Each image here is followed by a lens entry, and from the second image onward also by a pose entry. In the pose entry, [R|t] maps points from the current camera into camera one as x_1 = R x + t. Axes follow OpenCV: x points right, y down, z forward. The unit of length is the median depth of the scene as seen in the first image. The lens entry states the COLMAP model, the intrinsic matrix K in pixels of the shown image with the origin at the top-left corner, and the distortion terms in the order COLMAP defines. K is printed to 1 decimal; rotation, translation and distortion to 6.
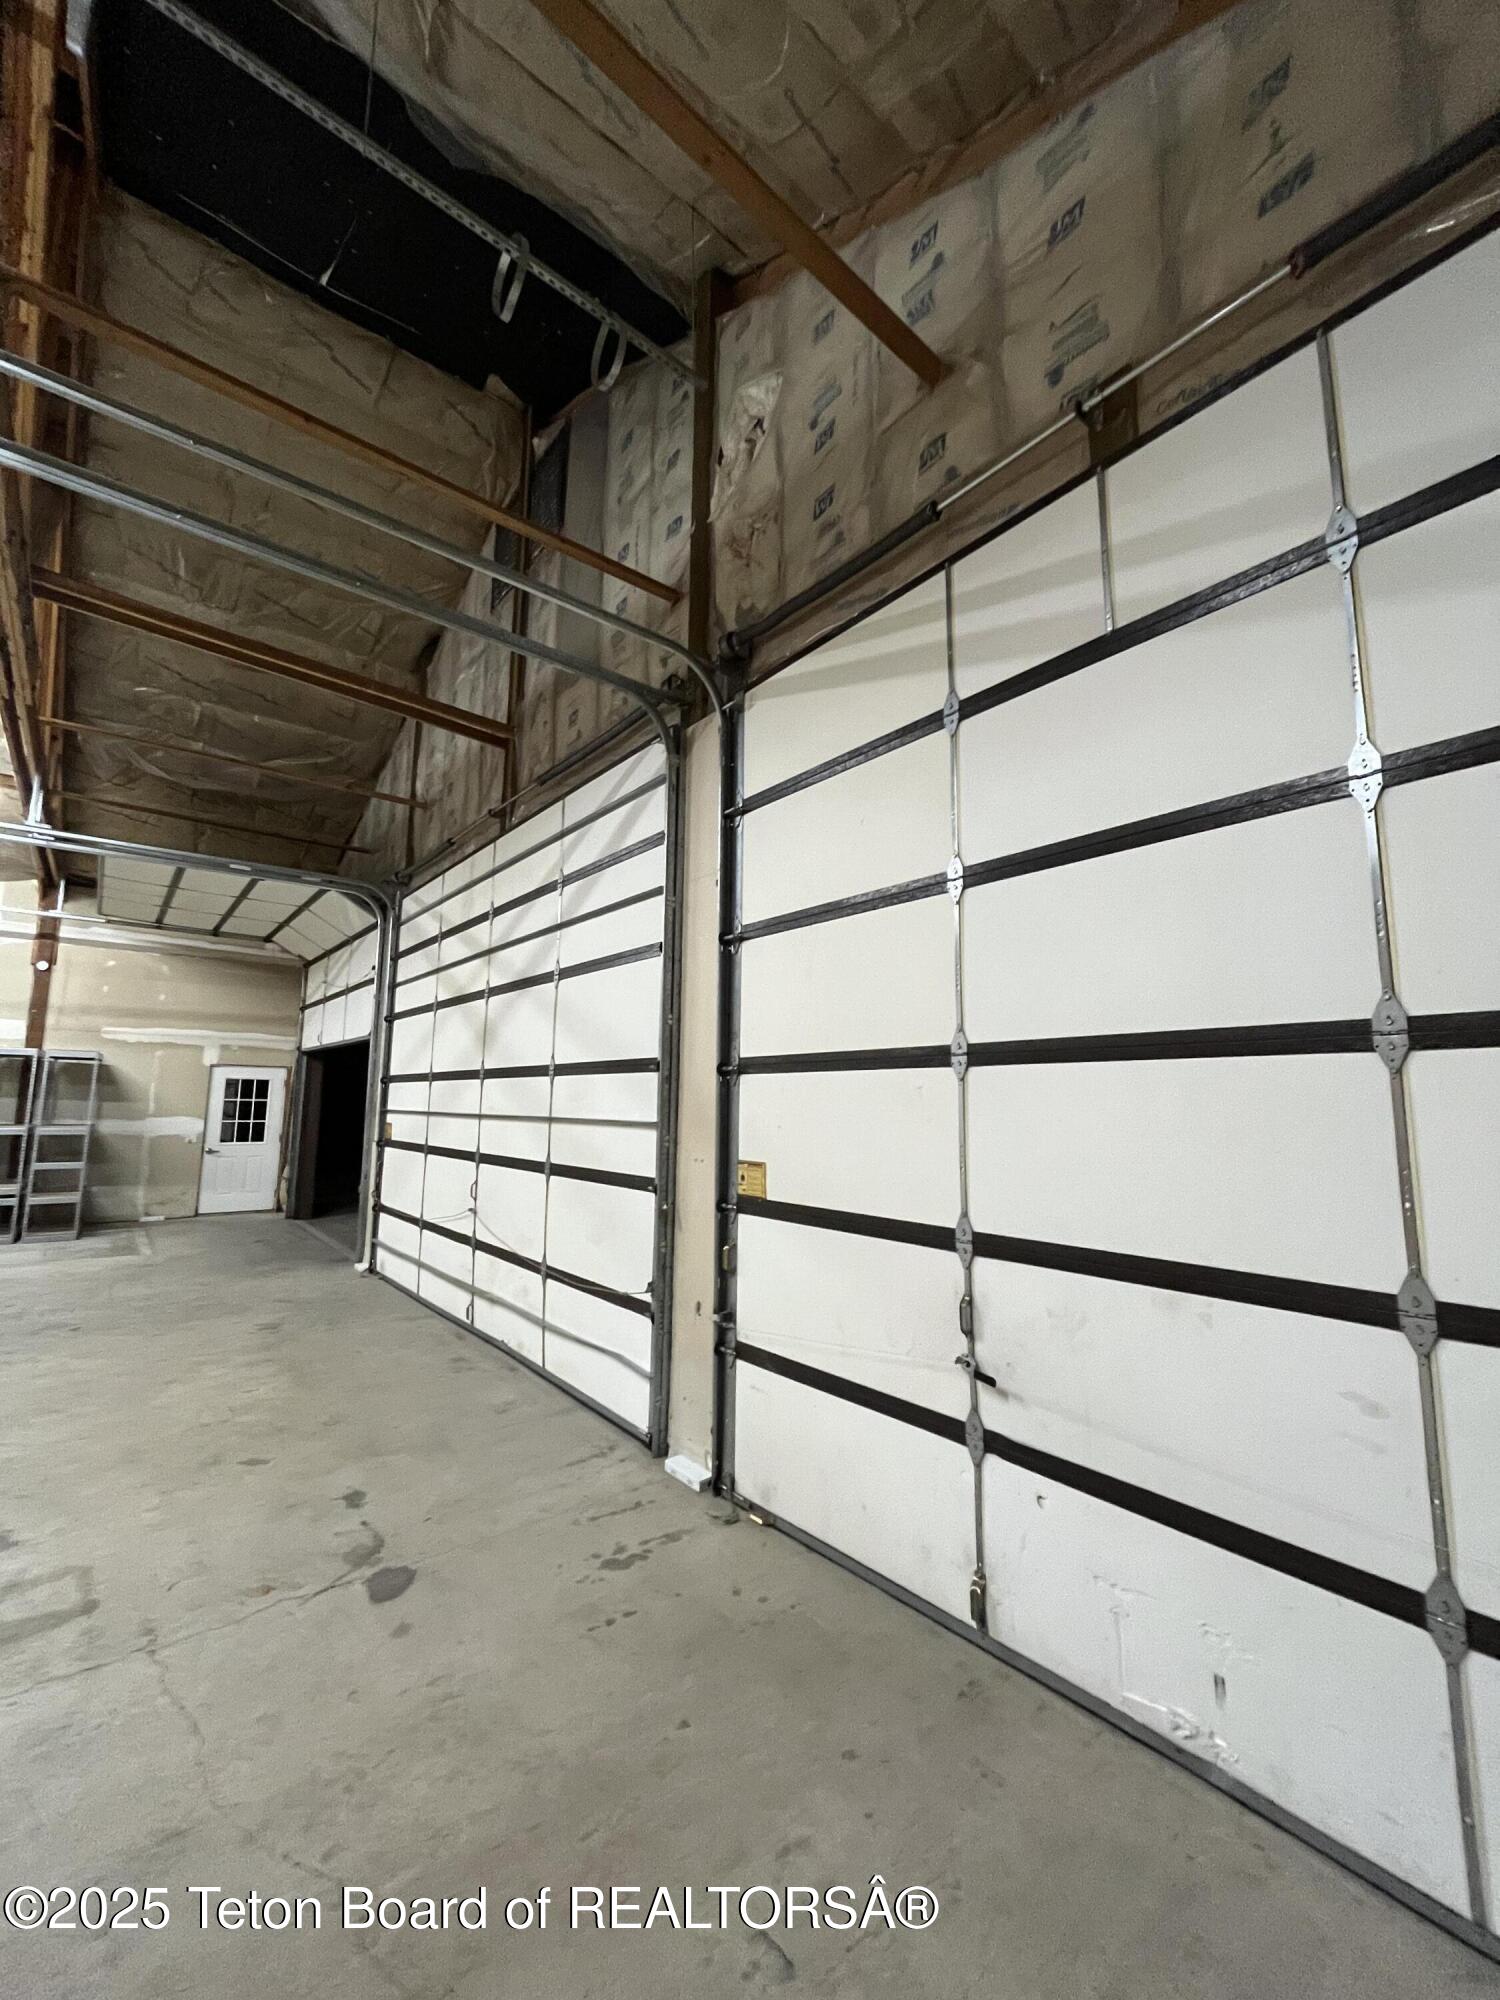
lens RADIAL K [[804.7, 0, 750.0], [0, 804.7, 1000.0], [0, 0, 1]] dist [0.003265, 0.000128]
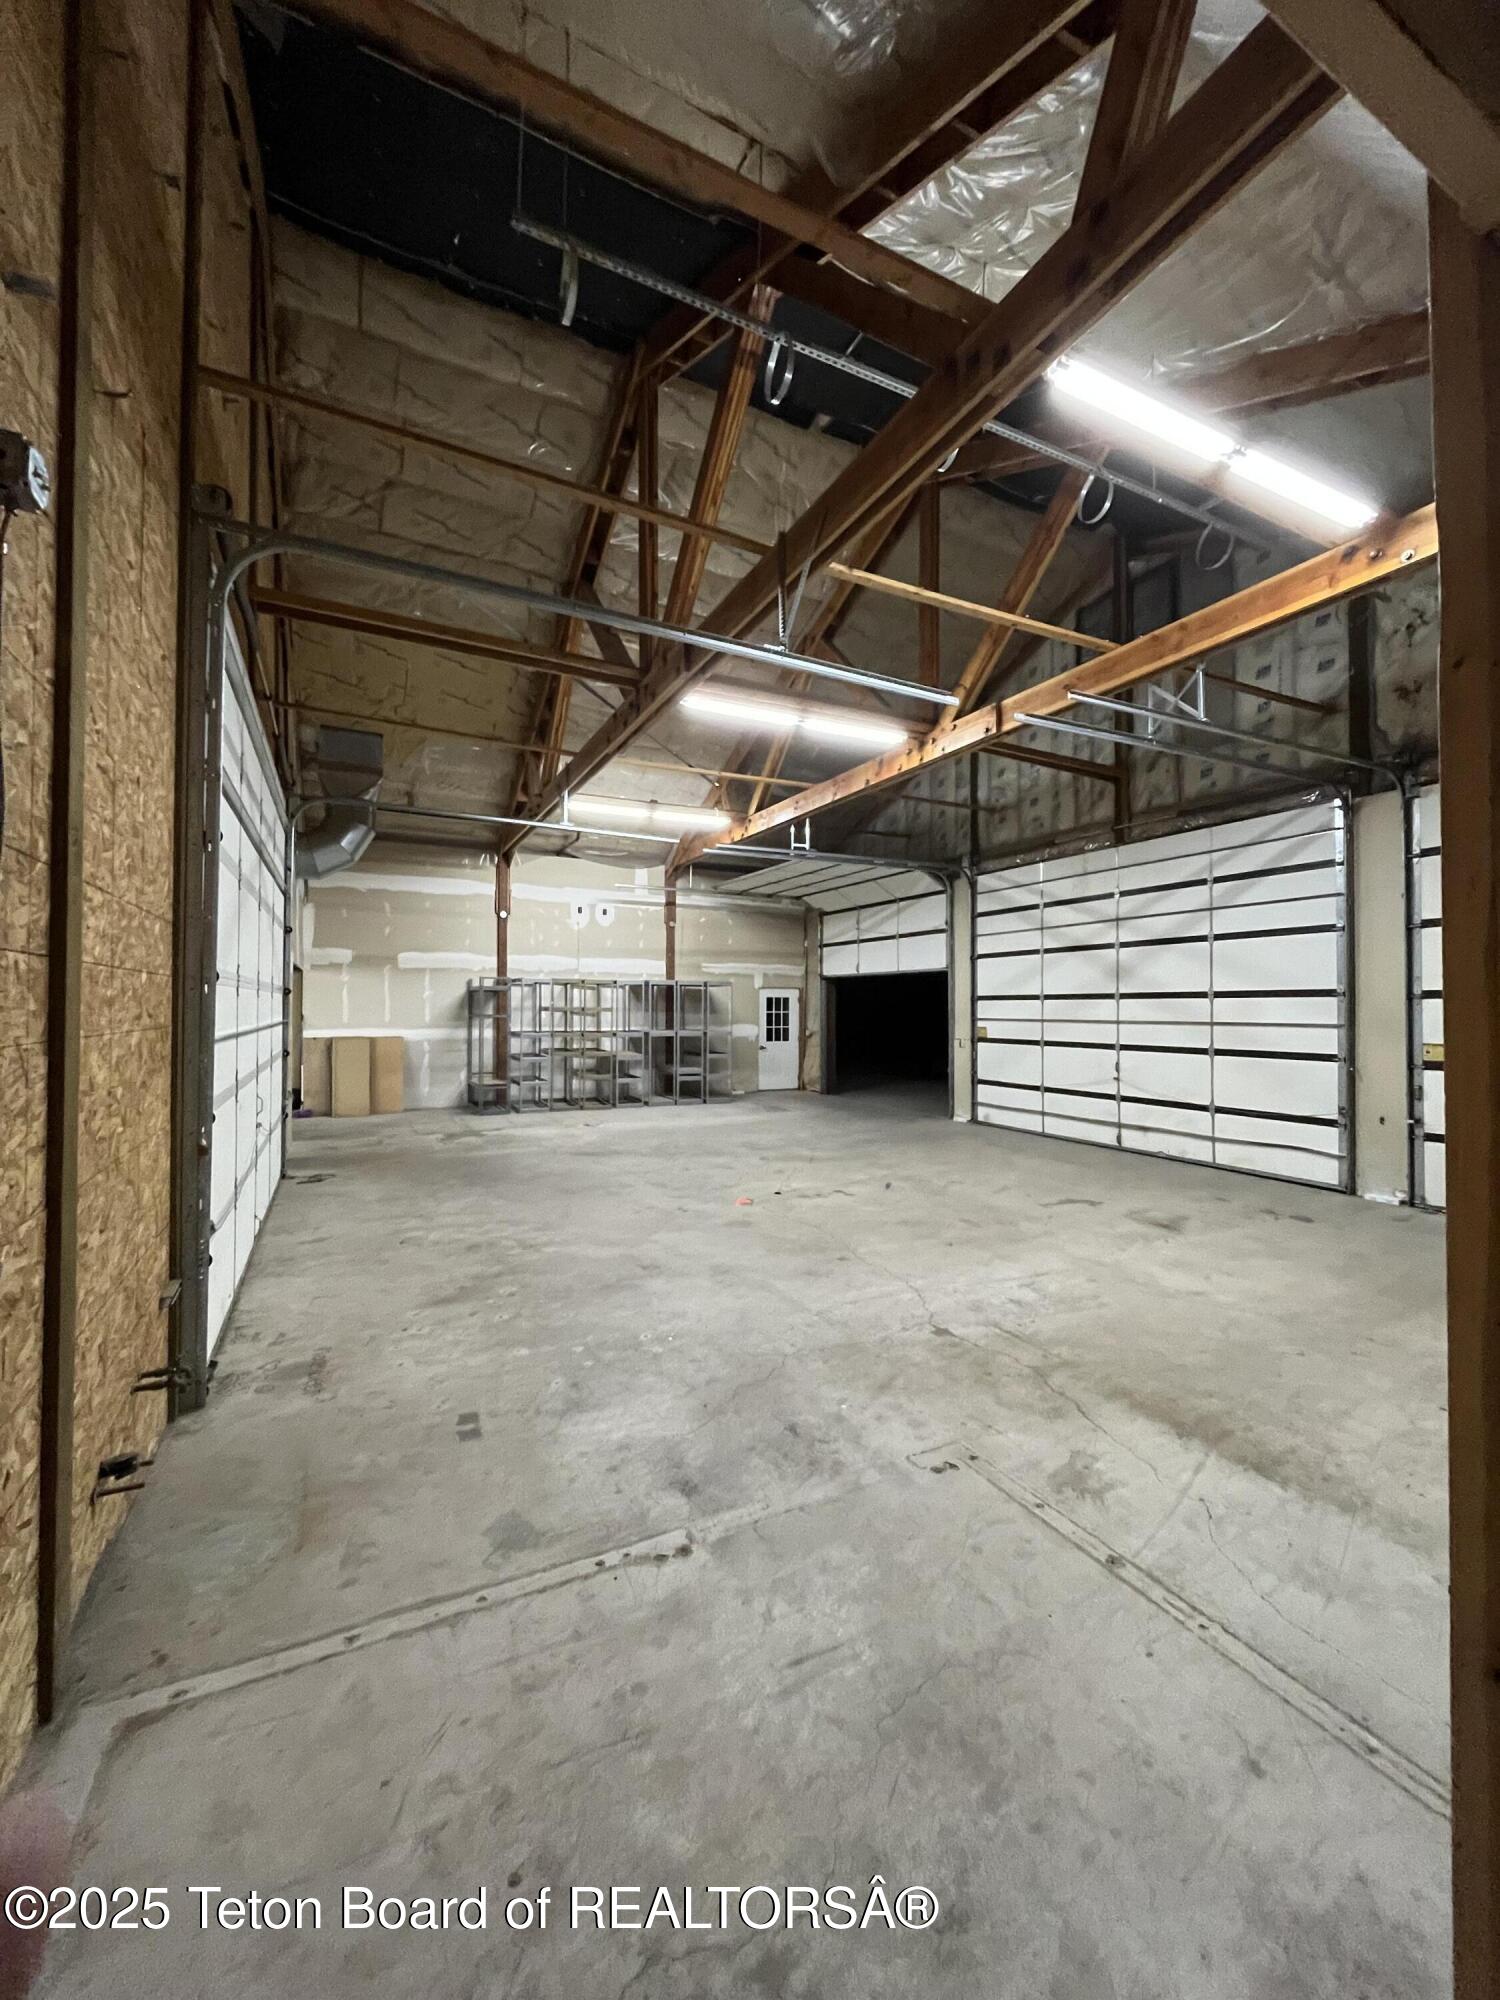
lens RADIAL K [[804.7, 0, 750.0], [0, 804.7, 1000.0], [0, 0, 1]] dist [0.003265, 0.000128]
pose [[0.976965, -0.013605, -0.212965, -0.425902], [0.038473, 0.992842, 0.113067, -0.066822], [0.209903, -0.118656, 0.970496, -0.434423]]
